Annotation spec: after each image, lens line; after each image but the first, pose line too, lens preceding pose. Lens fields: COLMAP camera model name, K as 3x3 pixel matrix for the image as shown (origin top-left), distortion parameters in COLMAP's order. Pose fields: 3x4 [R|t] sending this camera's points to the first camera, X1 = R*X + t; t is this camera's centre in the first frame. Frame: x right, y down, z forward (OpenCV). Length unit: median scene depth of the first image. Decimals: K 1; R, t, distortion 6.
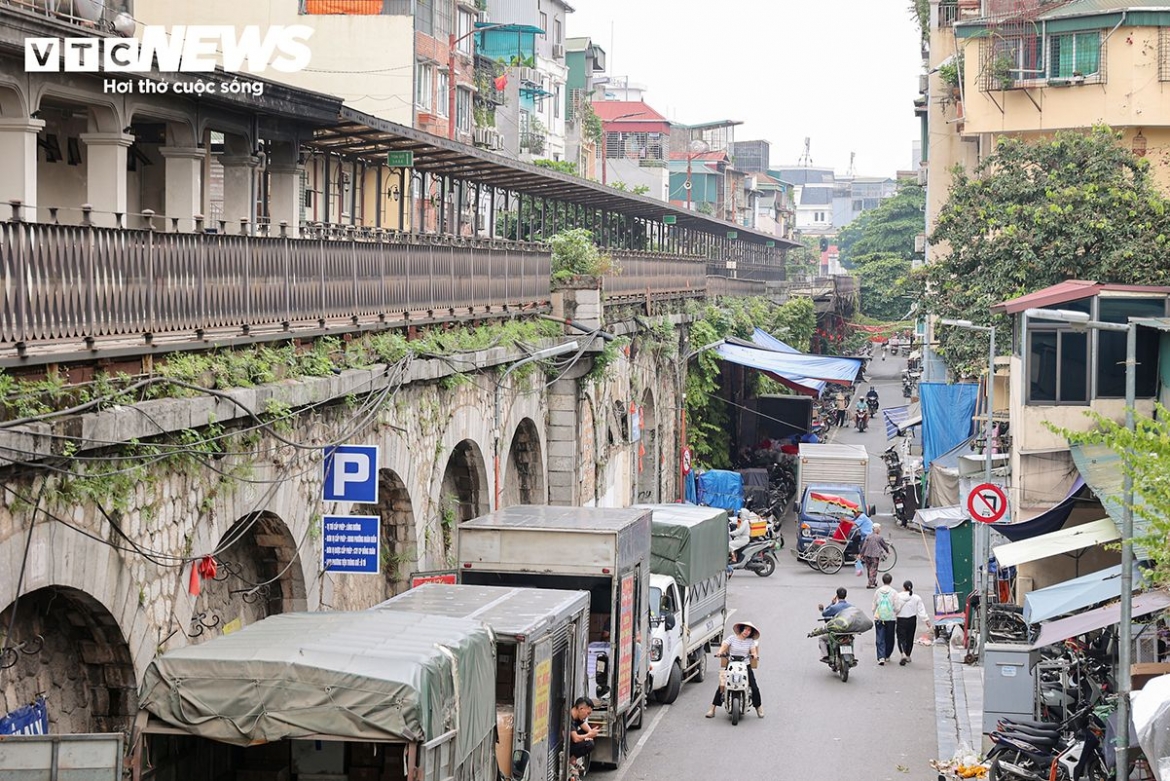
lens RADIAL K [[2331.7, 0, 589.6], [0, 2331.7, 393.2], [0, 0, 1]] dist [-0.001744, 0.000000]
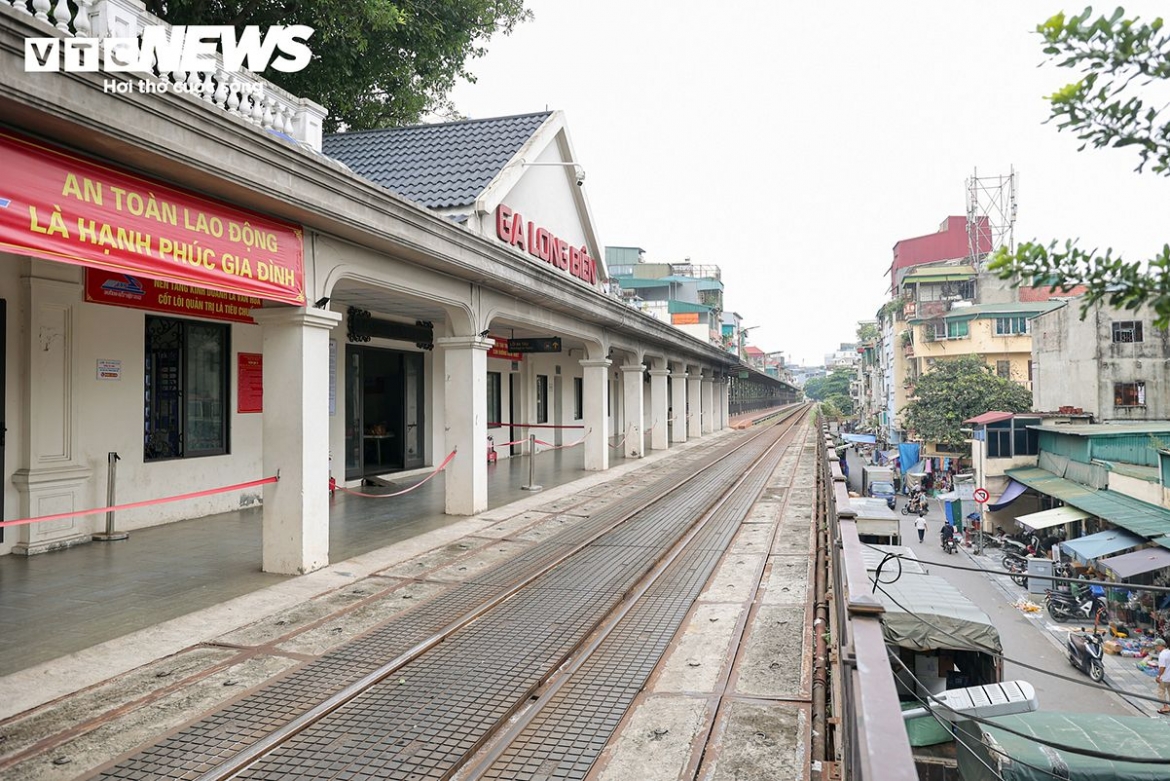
lens RADIAL K [[715.6, 0, 590.3], [0, 715.6, 387.8], [0, 0, 1]] dist [0.007276, 0.003892]
pose [[0.989545, -0.027247, -0.141631, -0.176741], [0.018037, 0.997662, -0.065915, -0.034956], [0.143095, 0.062671, 0.987723, 0.103858]]
